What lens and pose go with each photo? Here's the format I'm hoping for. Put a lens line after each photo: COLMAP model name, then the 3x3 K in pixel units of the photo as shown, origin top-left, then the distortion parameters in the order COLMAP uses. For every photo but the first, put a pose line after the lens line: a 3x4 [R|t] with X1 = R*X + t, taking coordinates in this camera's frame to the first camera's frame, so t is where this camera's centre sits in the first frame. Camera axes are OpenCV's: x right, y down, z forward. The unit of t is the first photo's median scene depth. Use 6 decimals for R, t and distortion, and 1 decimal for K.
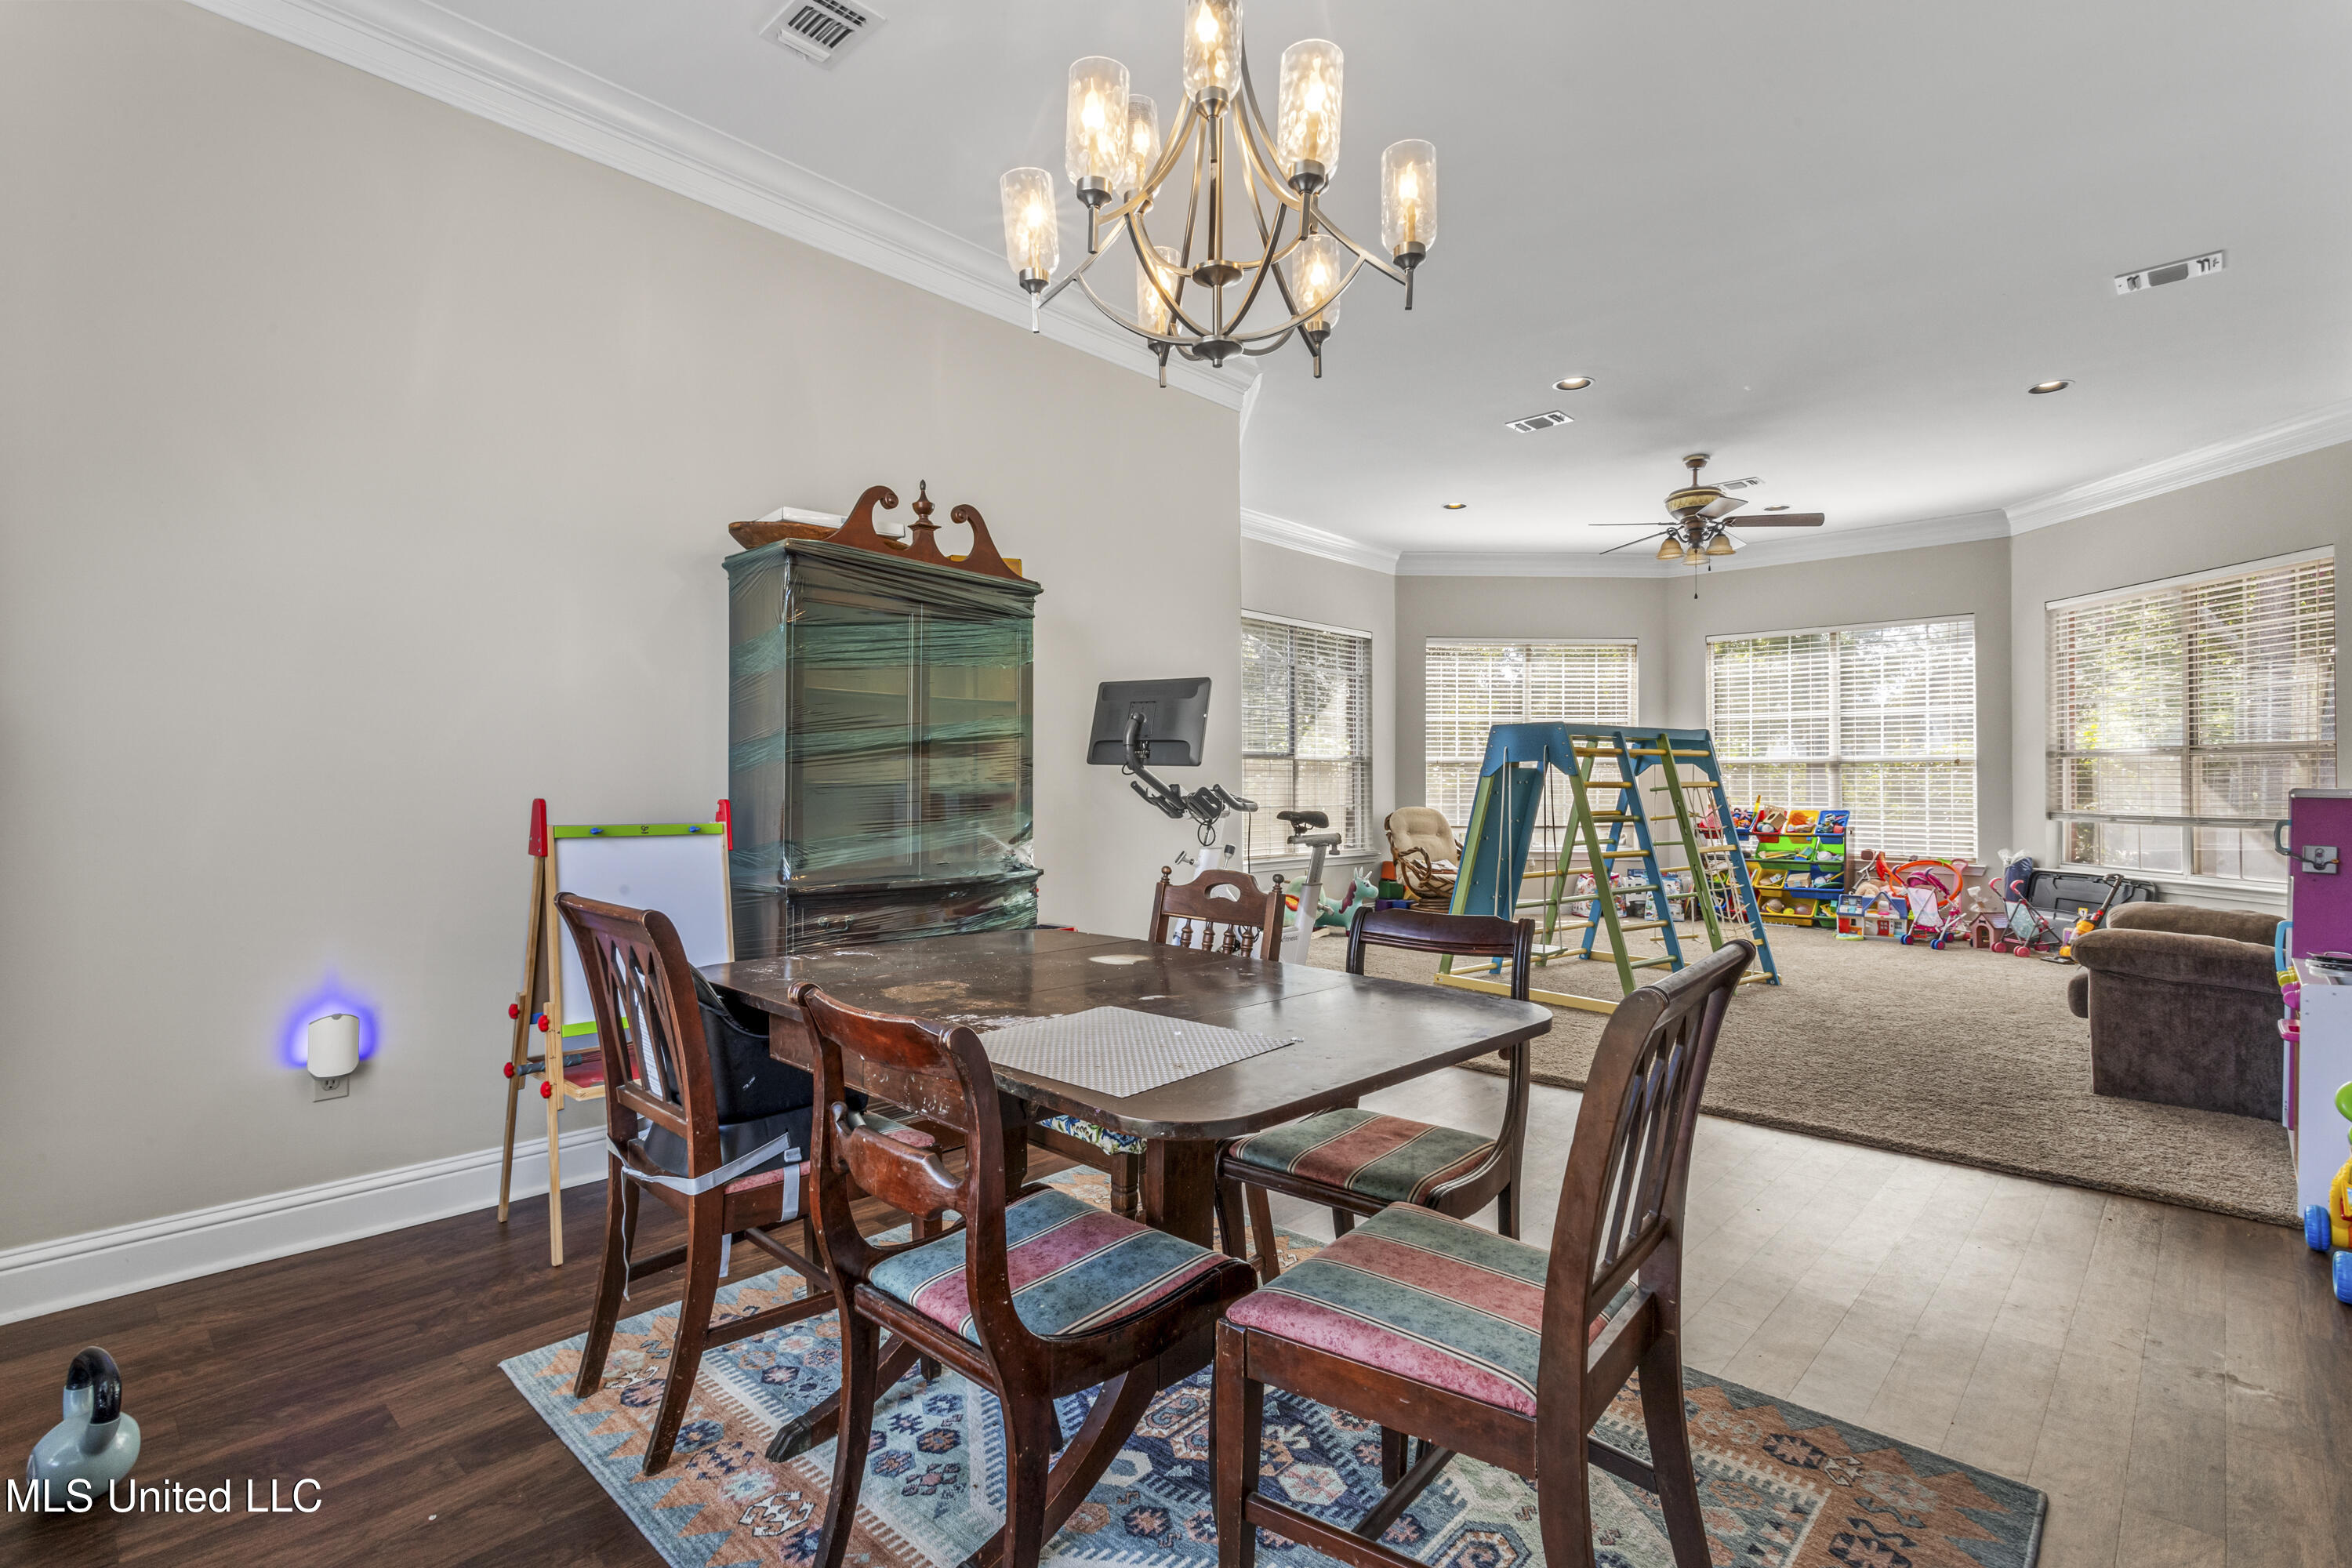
lens RADIAL K [[1122.5, 0, 1169.8], [0, 1122.5, 780.0], [0, 0, 1]] dist [0.000968, 0.001122]
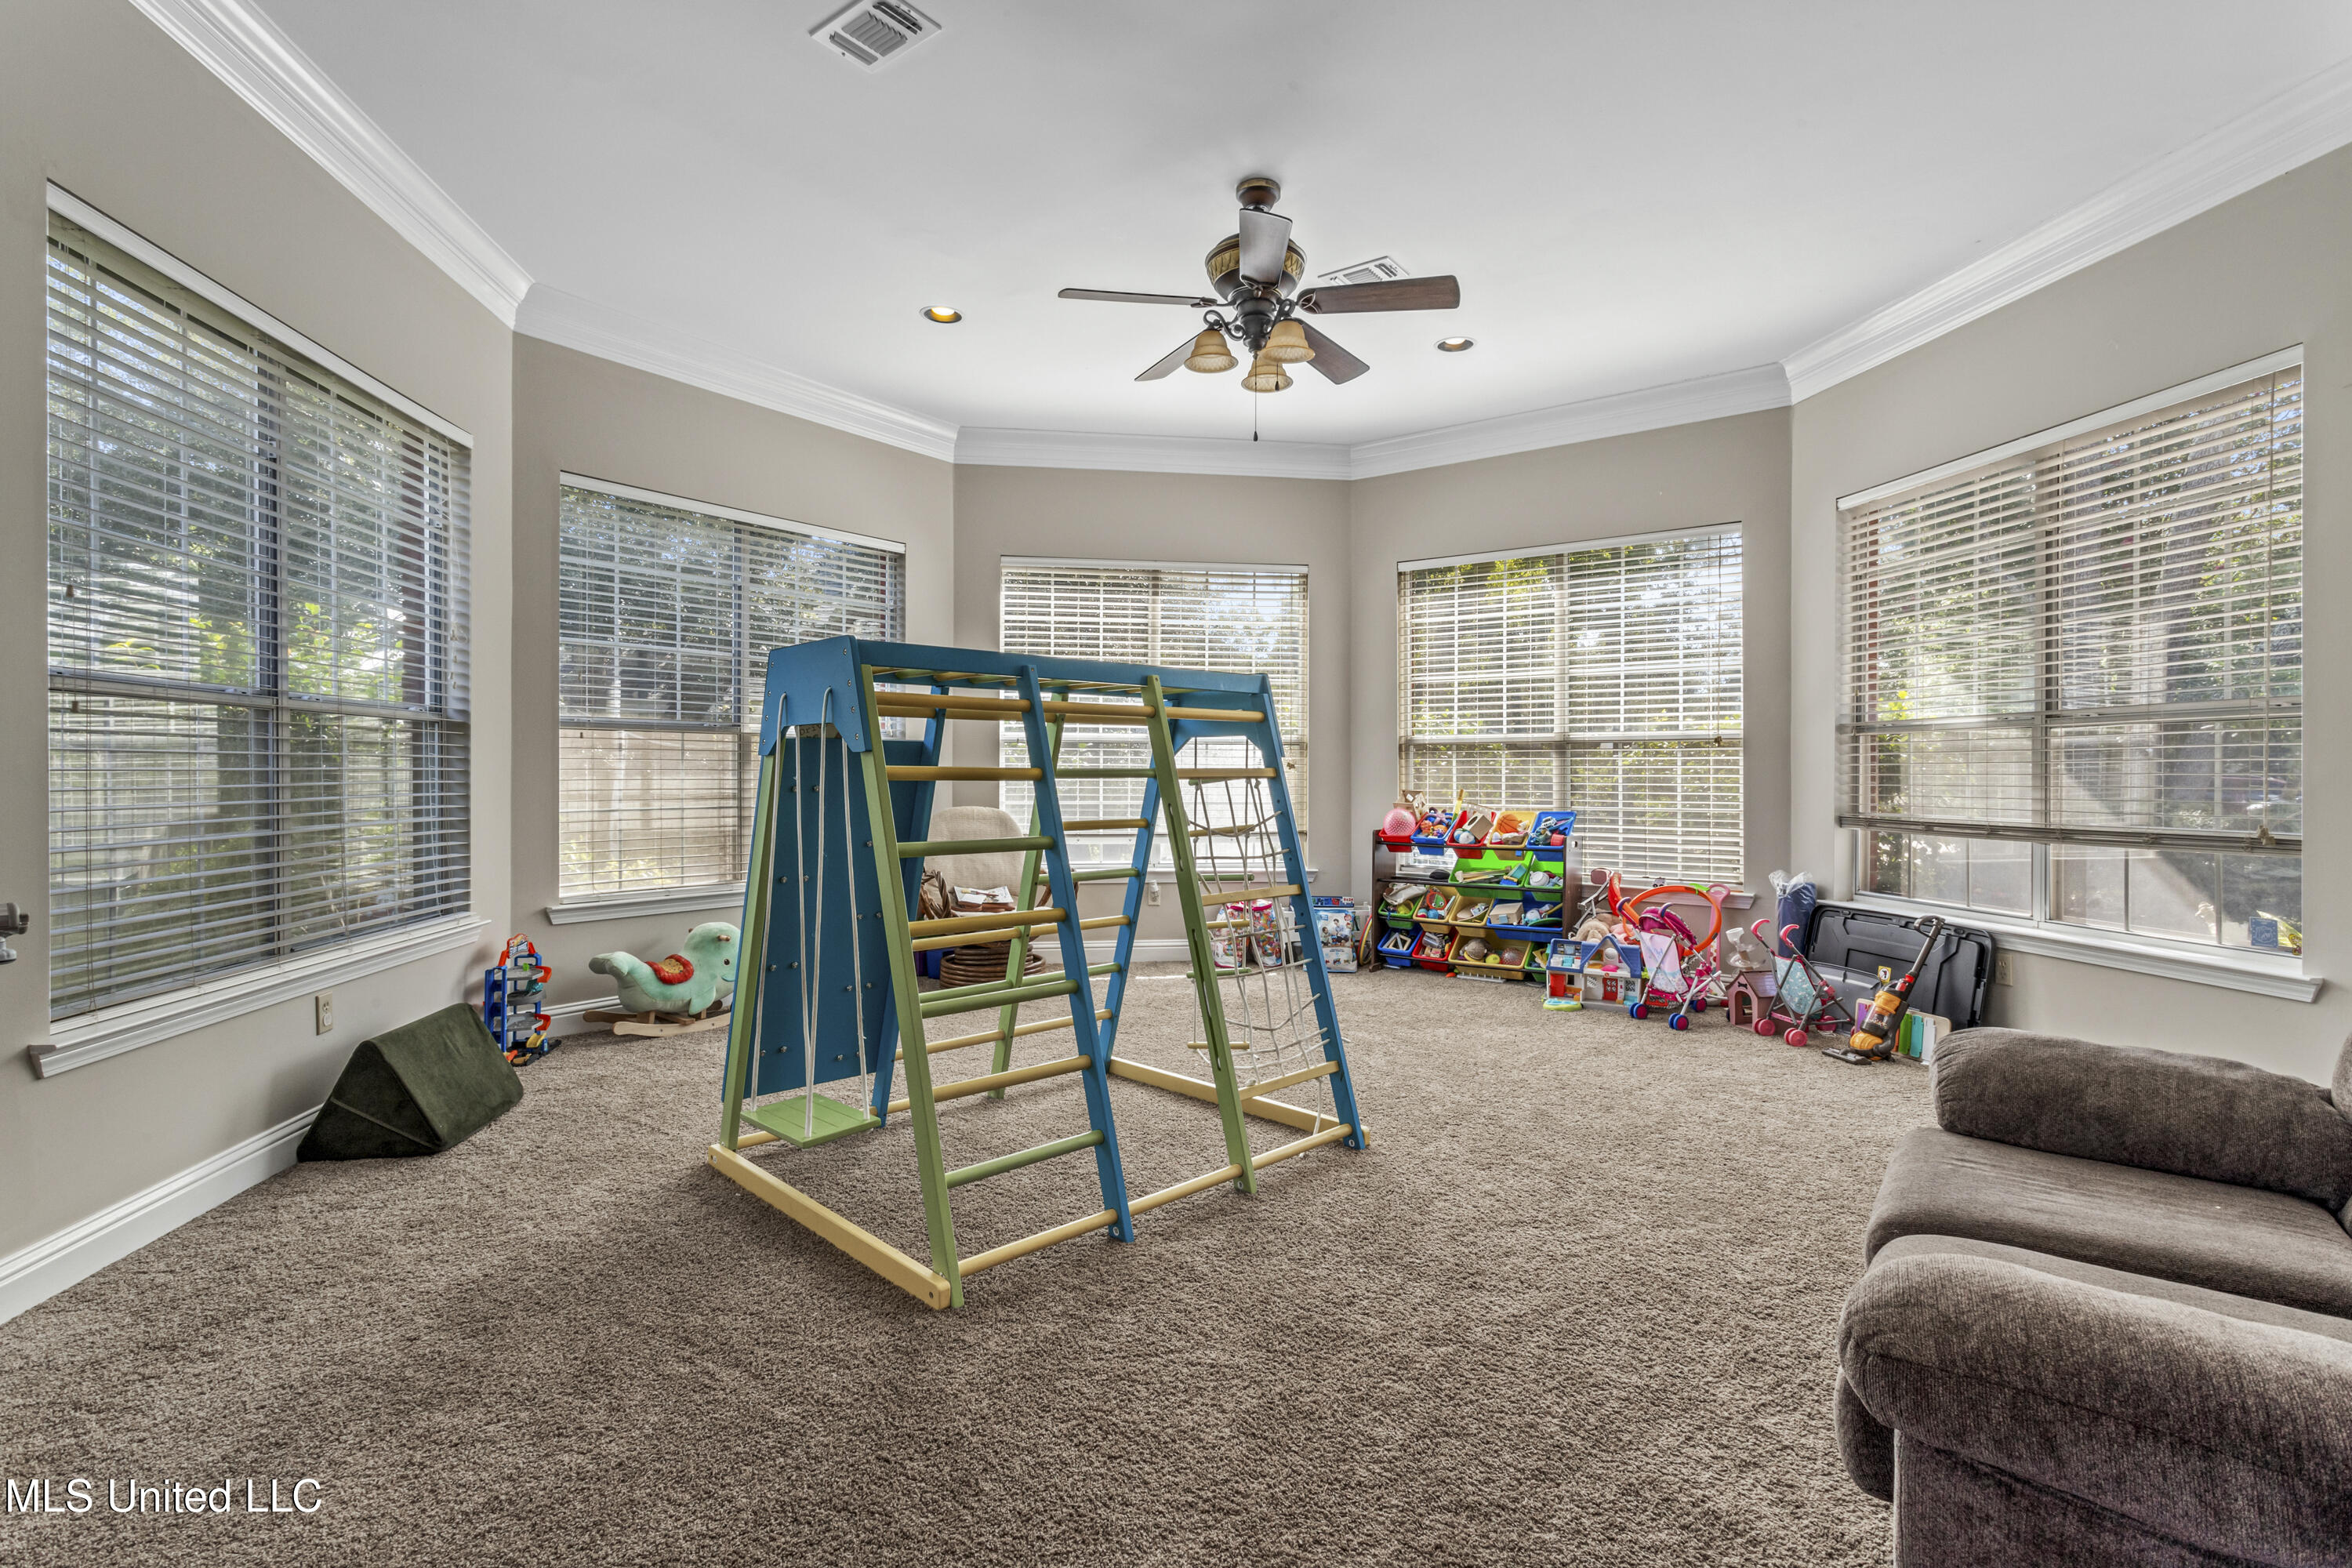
lens RADIAL K [[1122.5, 0, 1182.5], [0, 1122.5, 784.6], [0, 0, 1]] dist [0.000968, 0.001122]
pose [[0.992581, -0.000112, 0.121584, 0.310665], [-0.001470, 0.999915, 0.012917, 0.002092], [-0.121575, -0.013000, 0.992497, 0.381501]]
